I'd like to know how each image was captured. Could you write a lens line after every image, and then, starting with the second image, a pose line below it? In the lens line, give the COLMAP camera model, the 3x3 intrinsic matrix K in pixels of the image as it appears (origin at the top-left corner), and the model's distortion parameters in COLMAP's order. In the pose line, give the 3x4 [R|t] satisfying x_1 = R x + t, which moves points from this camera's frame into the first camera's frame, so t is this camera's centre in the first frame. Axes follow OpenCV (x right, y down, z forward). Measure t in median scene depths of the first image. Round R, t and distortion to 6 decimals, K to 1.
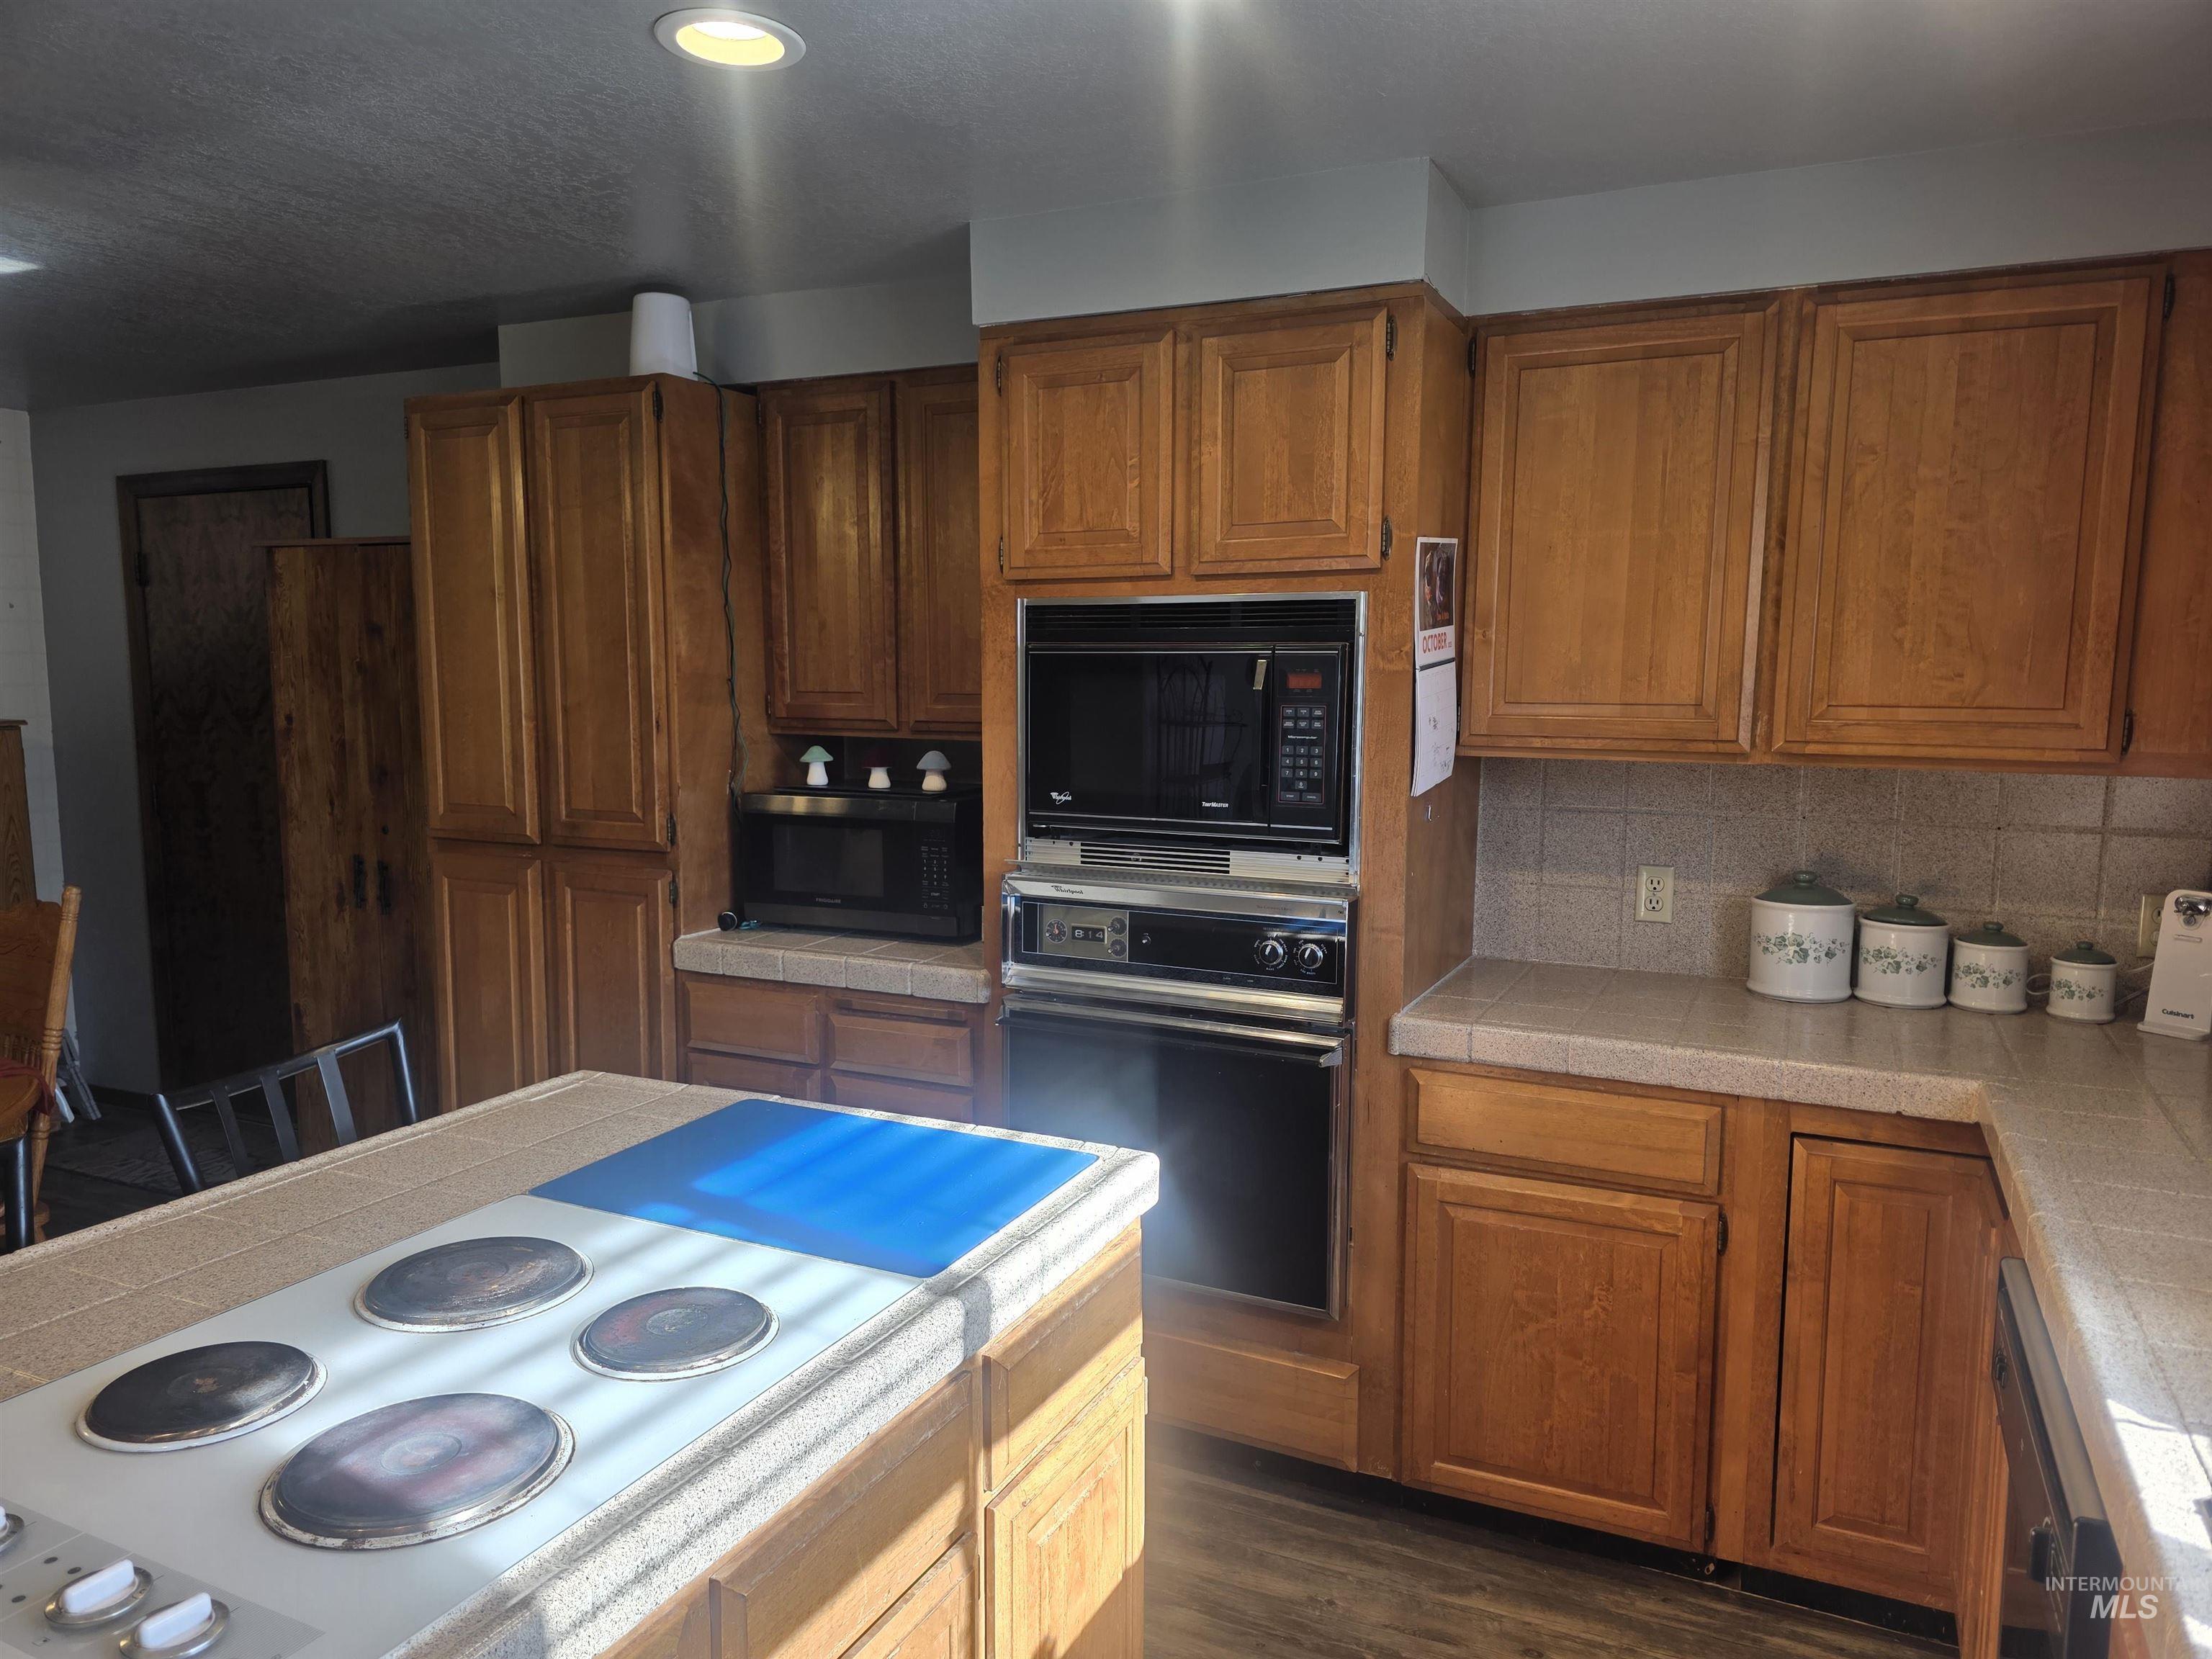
lens RADIAL K [[1472.6, 0, 1112.8], [0, 1472.6, 861.4], [0, 0, 1]] dist [0.046192, -0.049065]
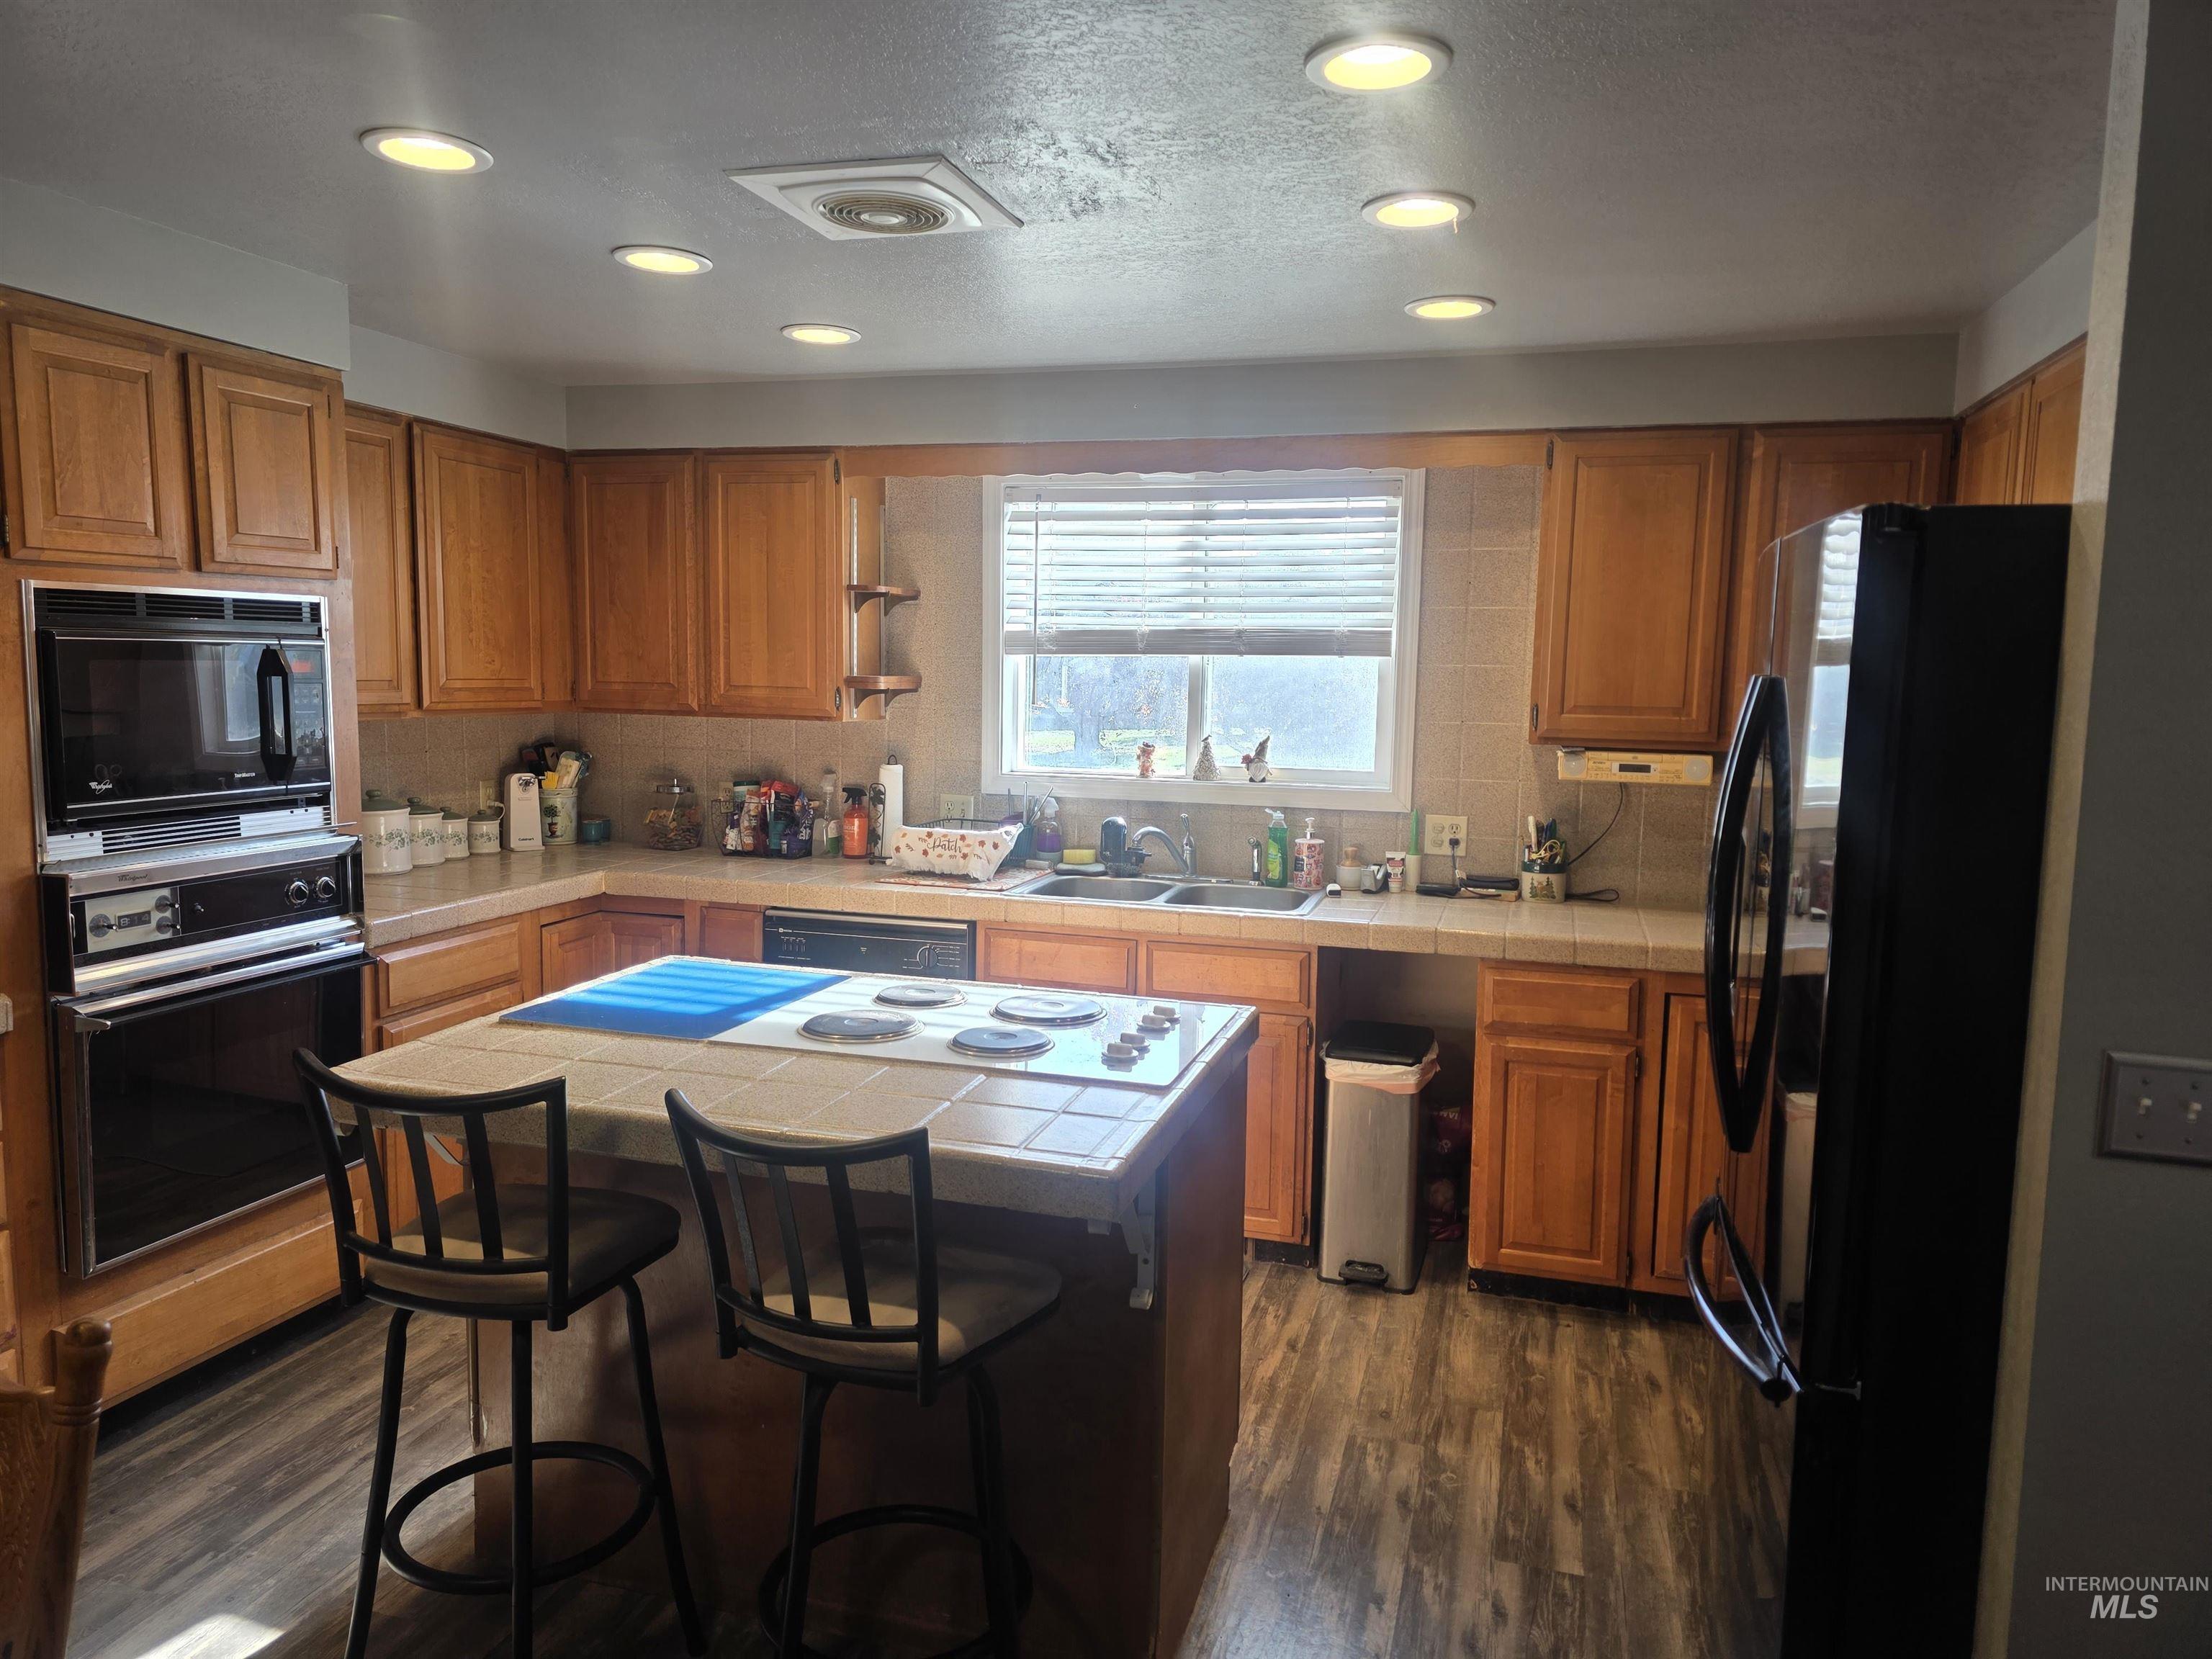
lens RADIAL K [[1472.6, 0, 1112.8], [0, 1472.6, 861.4], [0, 0, 1]] dist [0.046192, -0.049065]
pose [[-0.152151, -0.138769, 0.978567, -0.926598], [0.114553, 0.980946, 0.156918, -0.060447], [-0.981696, 0.135973, -0.133355, 0.394699]]
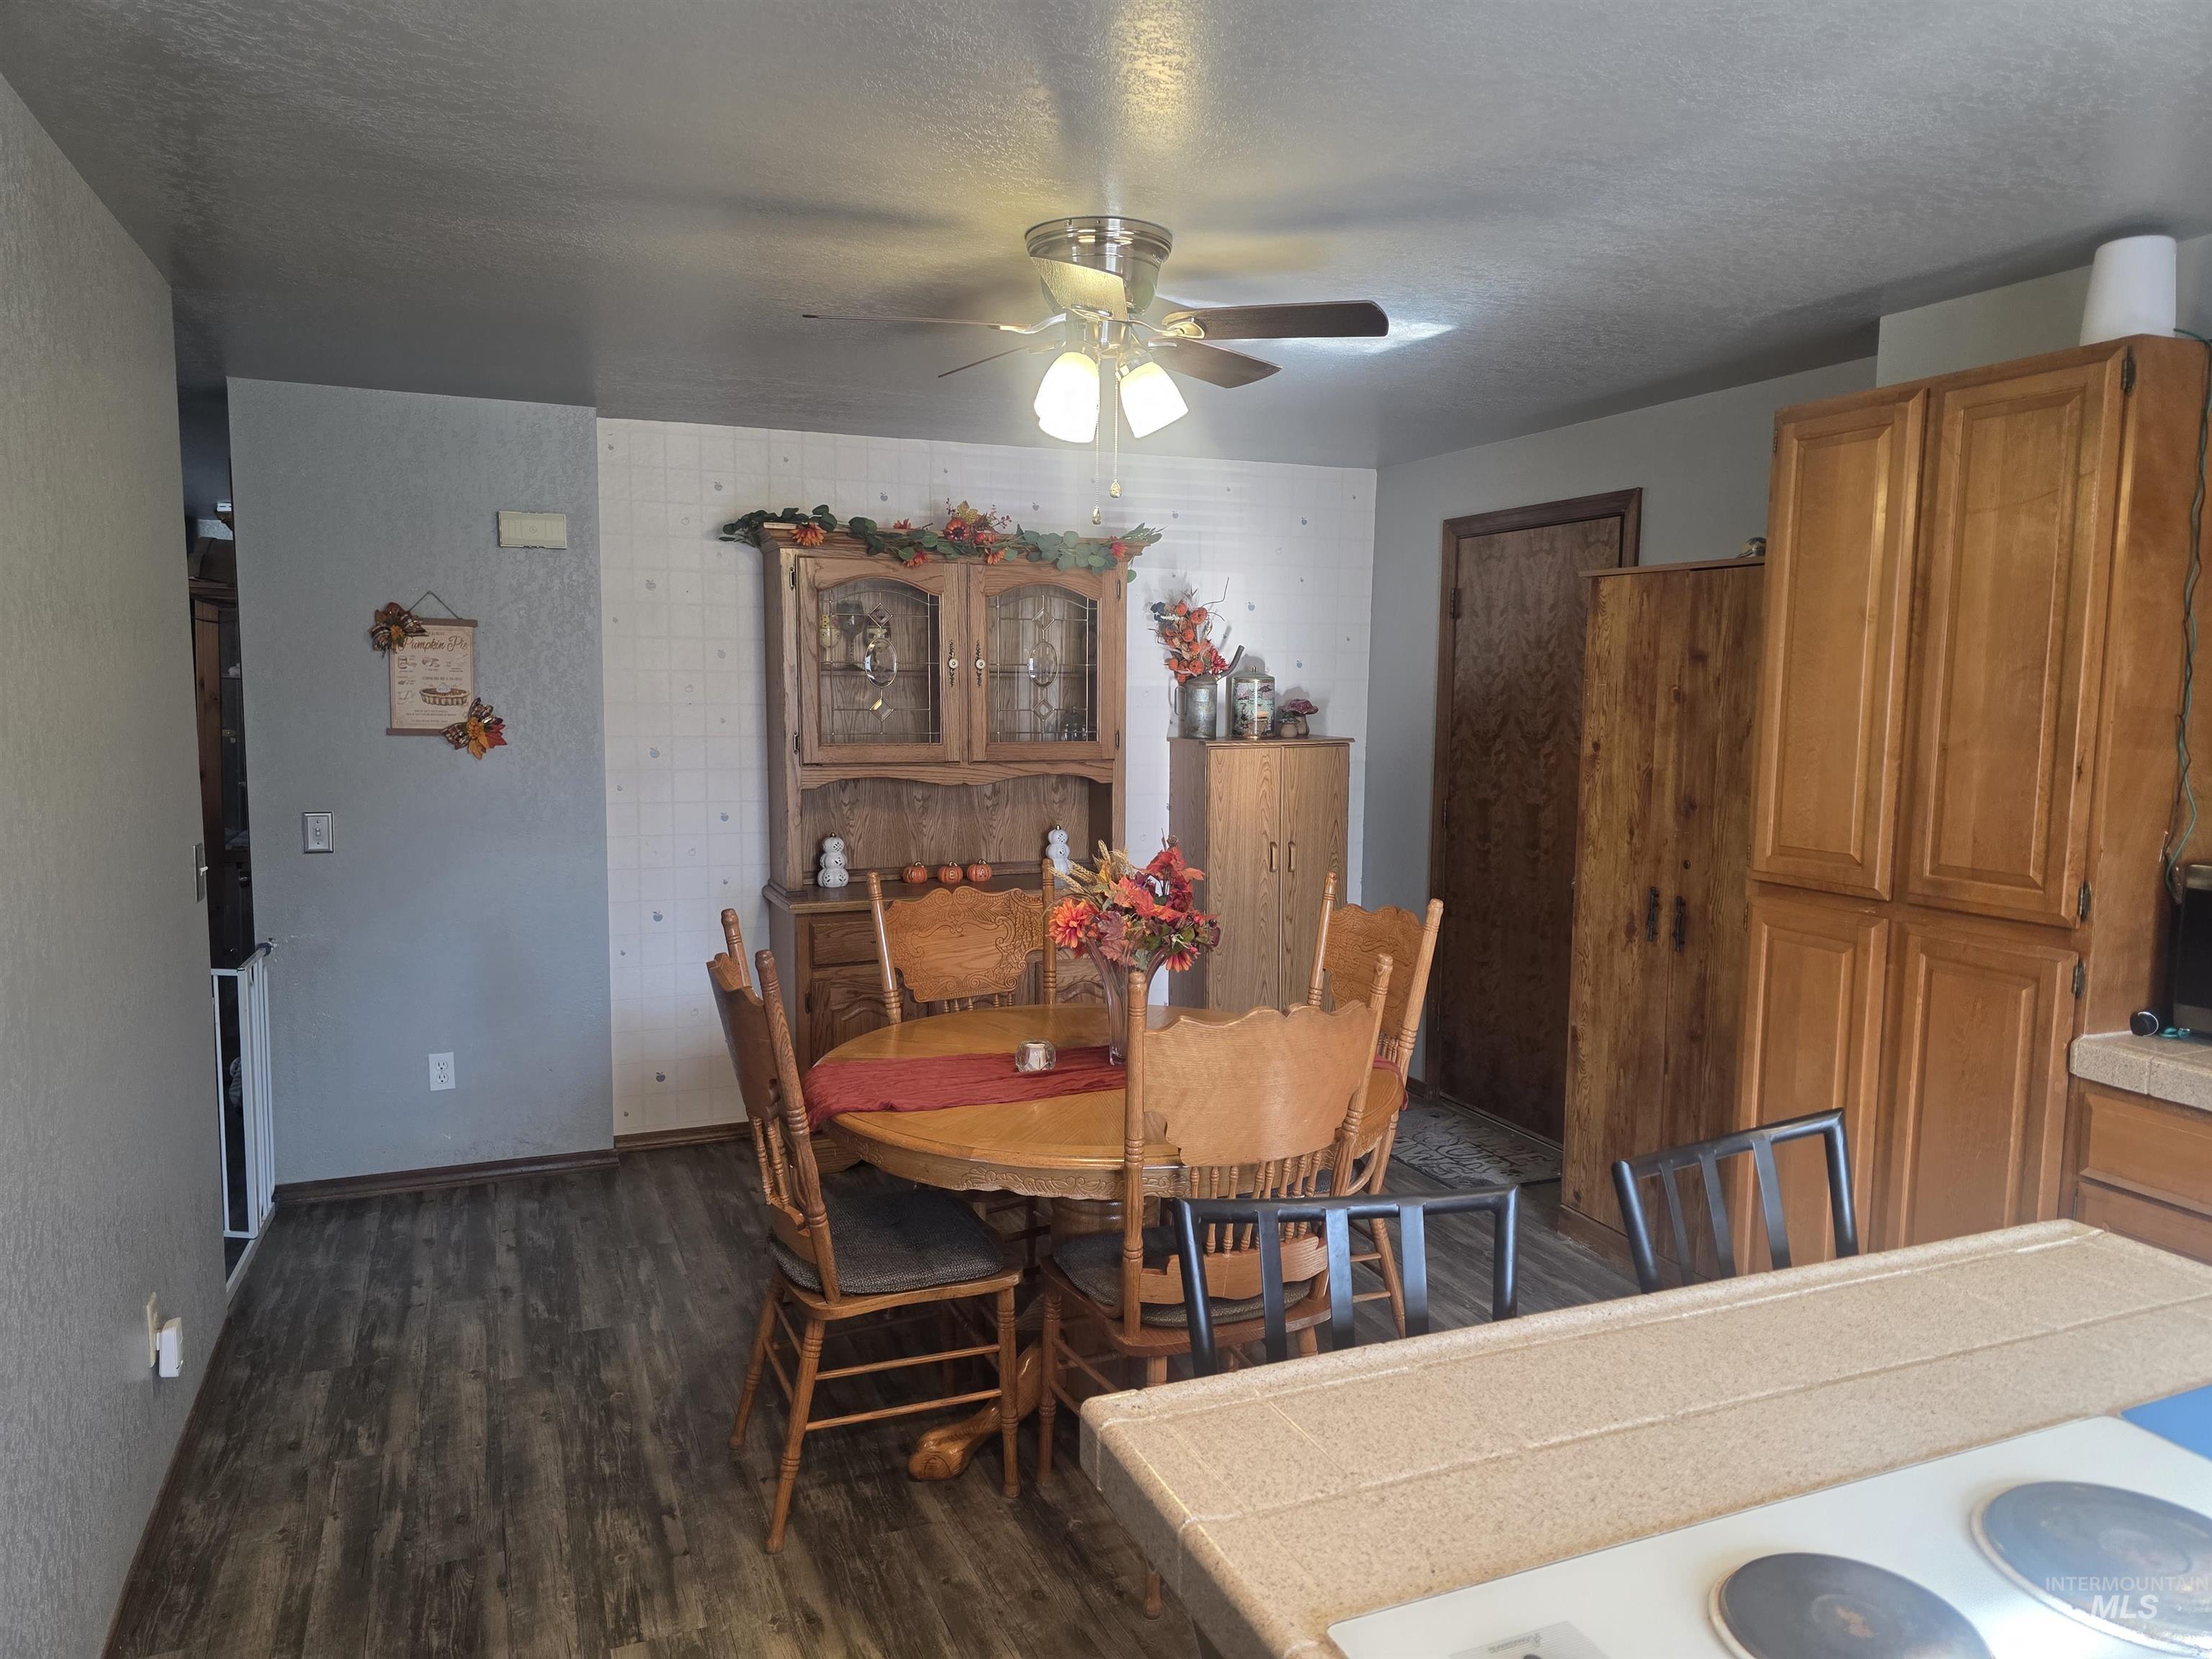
lens RADIAL K [[1472.6, 0, 1112.8], [0, 1472.6, 861.4], [0, 0, 1]] dist [0.046192, -0.049065]
pose [[0.738510, 0.084227, -0.668961, -0.141537], [-0.092880, 0.995416, 0.022794, -0.012207], [0.667814, 0.045300, 0.742948, 0.043611]]
